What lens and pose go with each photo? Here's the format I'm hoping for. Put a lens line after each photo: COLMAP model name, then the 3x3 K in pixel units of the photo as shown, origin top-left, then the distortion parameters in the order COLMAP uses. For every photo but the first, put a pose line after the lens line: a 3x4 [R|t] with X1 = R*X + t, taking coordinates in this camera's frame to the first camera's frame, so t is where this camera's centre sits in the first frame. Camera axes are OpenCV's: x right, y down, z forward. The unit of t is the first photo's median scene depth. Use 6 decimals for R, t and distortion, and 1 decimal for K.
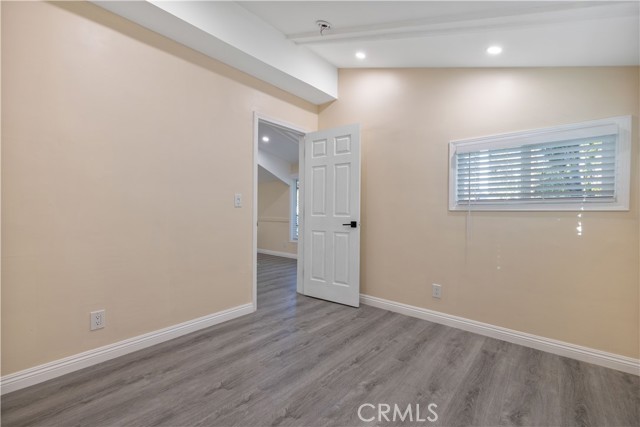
lens RADIAL K [[273.2, 0, 318.8], [0, 273.2, 212.1], [0, 0, 1]] dist [0.007145, -0.000025]
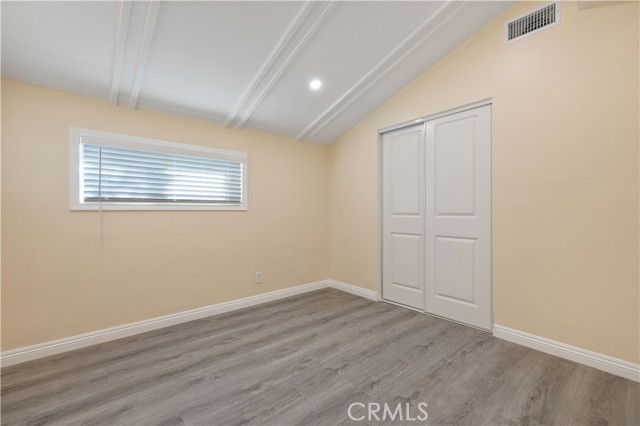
lens RADIAL K [[273.2, 0, 315.4], [0, 273.2, 212.4], [0, 0, 1]] dist [0.007145, -0.000025]
pose [[-0.986906, -0.005628, 0.161196, -0.162616], [-0.005037, 0.999979, 0.004074, -0.001316], [-0.161216, 0.003209, -0.986914, 1.688338]]
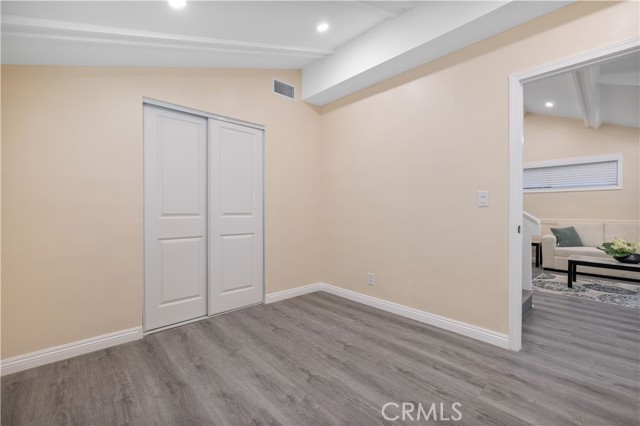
lens RADIAL K [[273.2, 0, 318.7], [0, 273.2, 213.0], [0, 0, 1]] dist [0.007145, -0.000025]
pose [[-0.112313, 0.000862, -0.993672, 0.825844], [-0.002849, 0.999995, 0.001189, 0.001507], [0.993669, 0.002964, -0.112310, 0.868048]]
